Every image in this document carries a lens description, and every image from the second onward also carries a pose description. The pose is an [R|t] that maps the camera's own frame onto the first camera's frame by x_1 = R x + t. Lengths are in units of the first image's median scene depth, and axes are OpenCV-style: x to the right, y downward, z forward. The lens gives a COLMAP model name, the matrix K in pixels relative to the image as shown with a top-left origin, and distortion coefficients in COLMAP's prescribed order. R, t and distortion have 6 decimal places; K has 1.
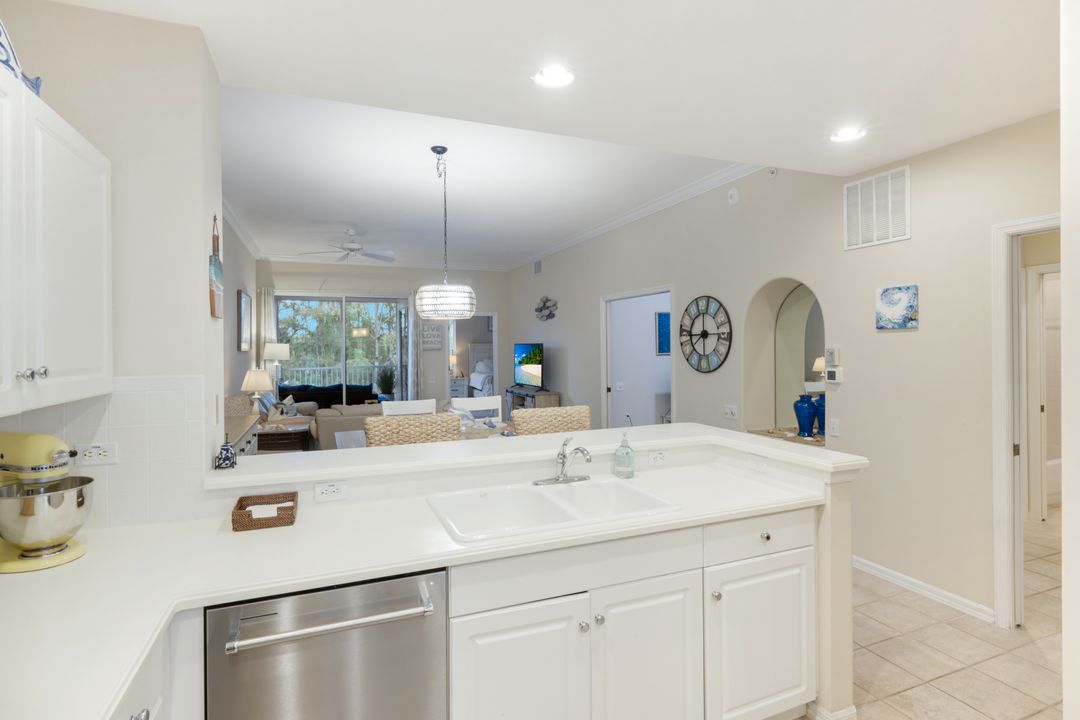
lens RADIAL K [[545.8, 0, 541.5], [0, 545.8, 344.5], [0, 0, 1]] dist [-0.001021, -0.000216]
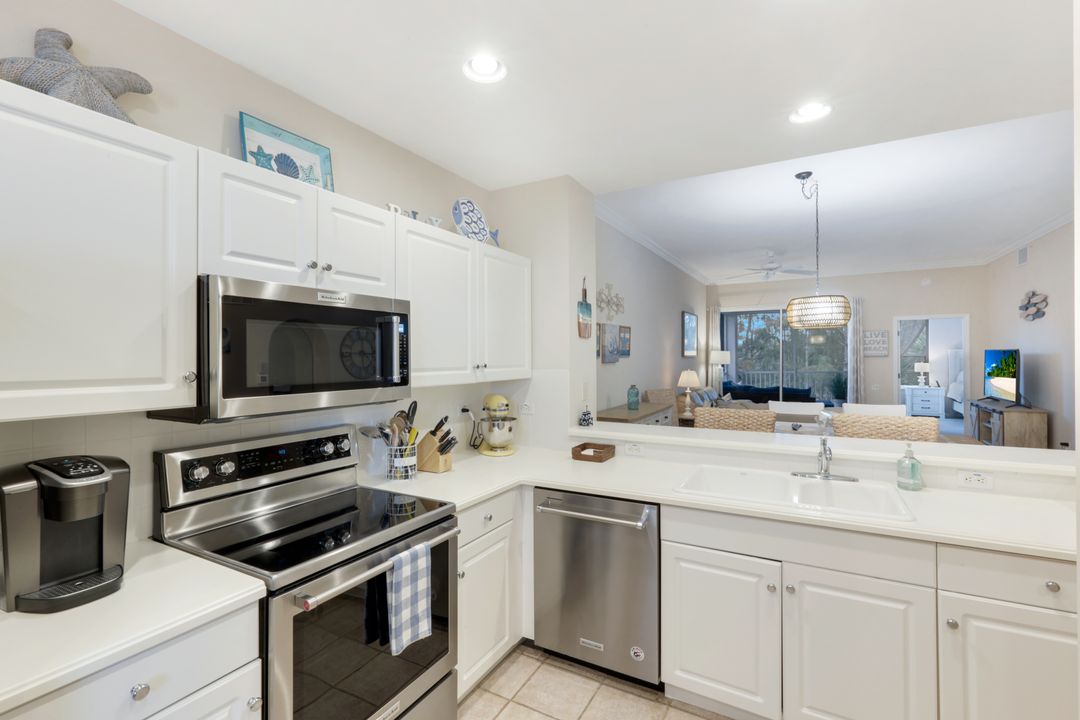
lens RADIAL K [[484.7, 0, 541.8], [0, 484.7, 351.3], [0, 0, 1]] dist [-0.004205, -0.000257]
pose [[0.627334, -0.004400, -0.778738, 0.118204], [0.004898, 0.999987, -0.001704, -0.000924], [0.778735, -0.002745, 0.627347, -0.012591]]
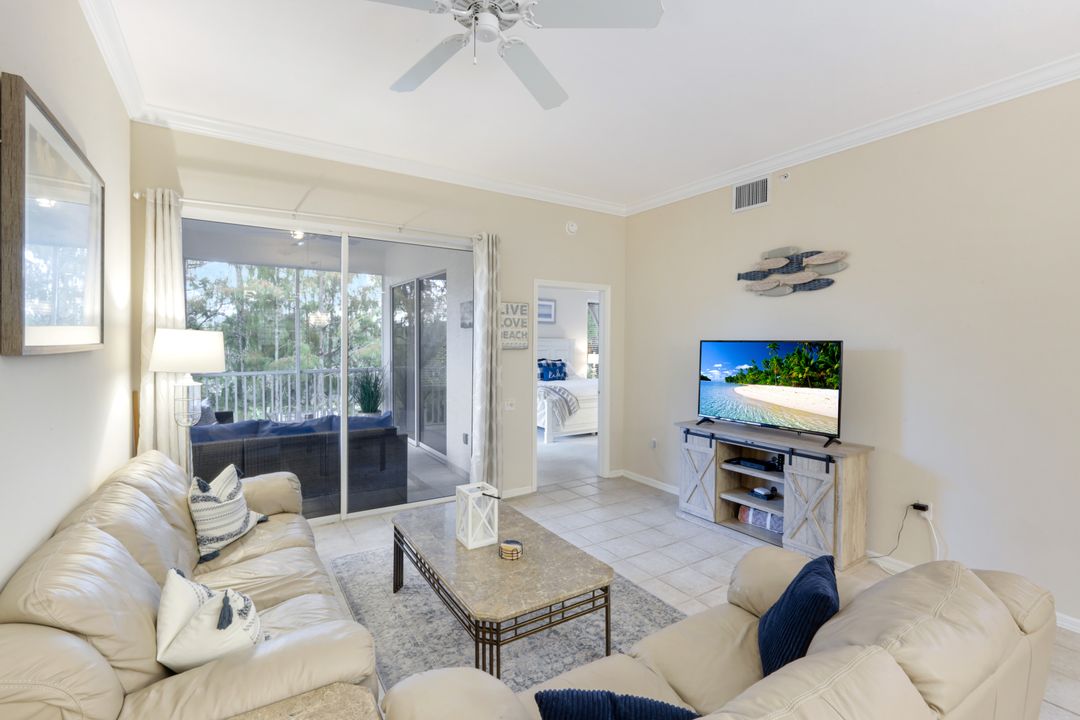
lens RADIAL K [[484.7, 0, 541.8], [0, 484.7, 351.3], [0, 0, 1]] dist [-0.004205, -0.000257]
pose [[0.981435, 0.012710, 0.191375, -0.331312], [-0.017216, 0.999612, 0.021900, 0.001621], [-0.191022, -0.024788, 0.981273, 0.668378]]
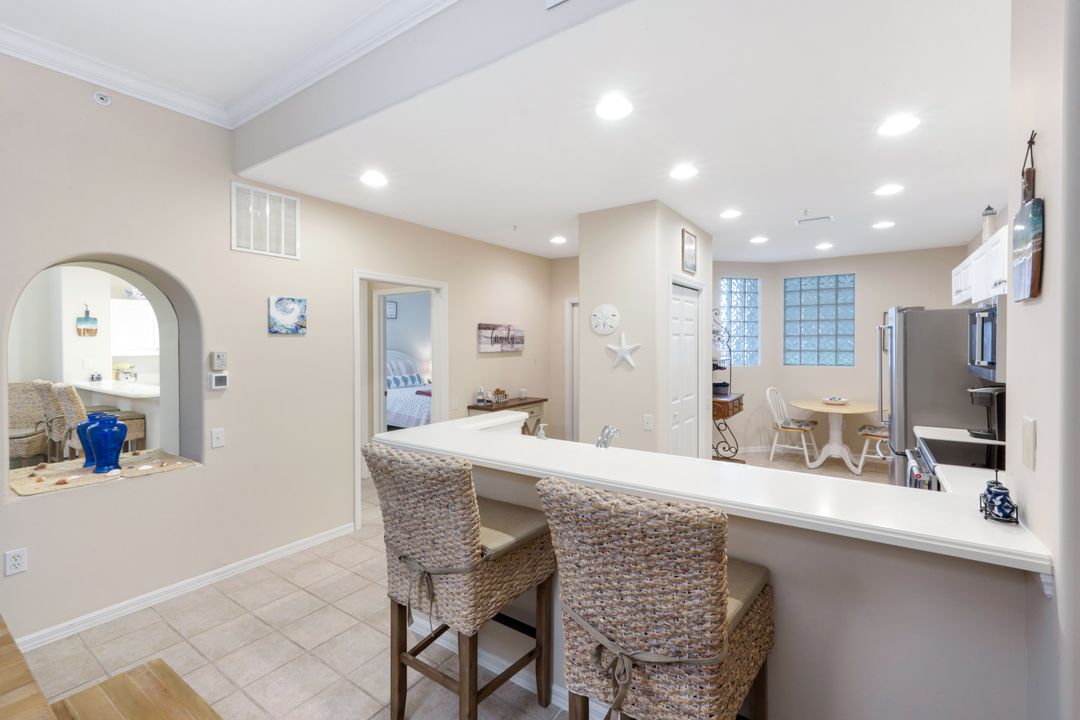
lens RADIAL K [[450.5, 0, 539.3], [0, 450.5, 350.7], [0, 0, 1]] dist [-0.001074, 0.000025]
pose [[-0.540117, -0.000928, 0.841590, -0.190049], [0.004667, 0.999981, 0.004097, 0.002329], [-0.841577, 0.006141, -0.540102, 0.459139]]
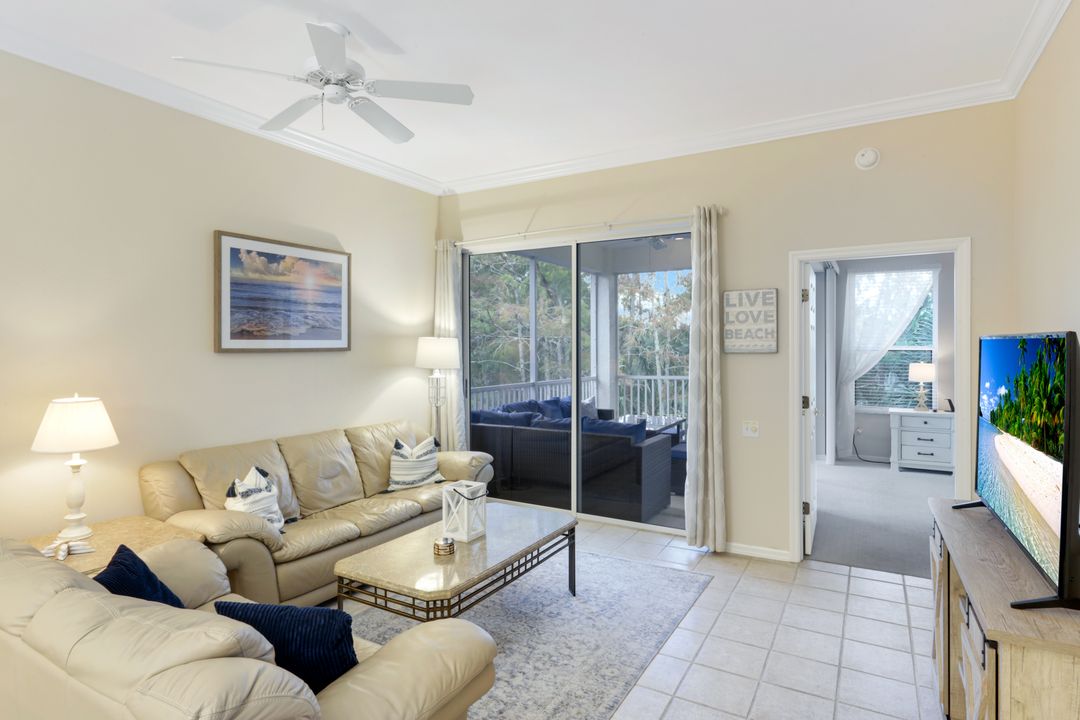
lens RADIAL K [[579.8, 0, 538.1], [0, 579.8, 348.3], [0, 0, 1]] dist [0.004004, 0.000050]
pose [[0.621070, 0.008510, -0.783709, 0.036146], [0.001409, 0.999927, 0.011974, 0.001732], [0.783754, -0.008541, 0.621012, 0.782969]]
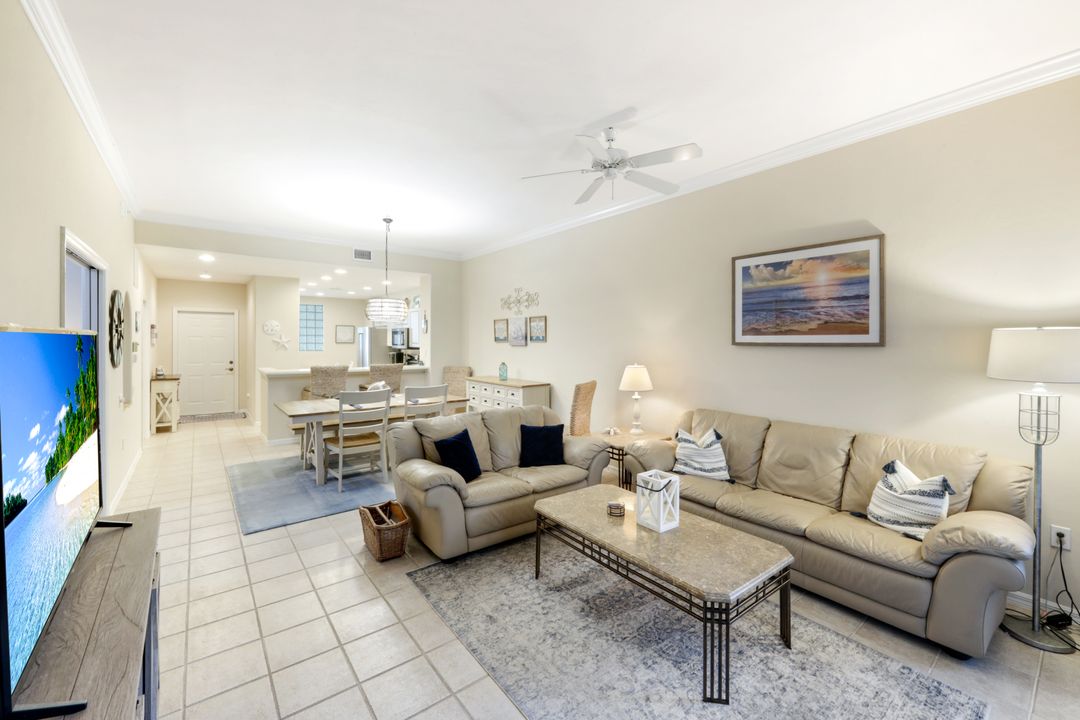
lens RADIAL K [[437.0, 0, 539.1], [0, 437.0, 342.2], [0, 0, 1]] dist [-0.000923, -0.000024]
pose [[-0.959269, 0.005723, -0.282436, -0.137019], [0.004752, 0.999980, 0.004121, 0.003931], [0.282454, 0.002611, -0.959277, 1.258468]]
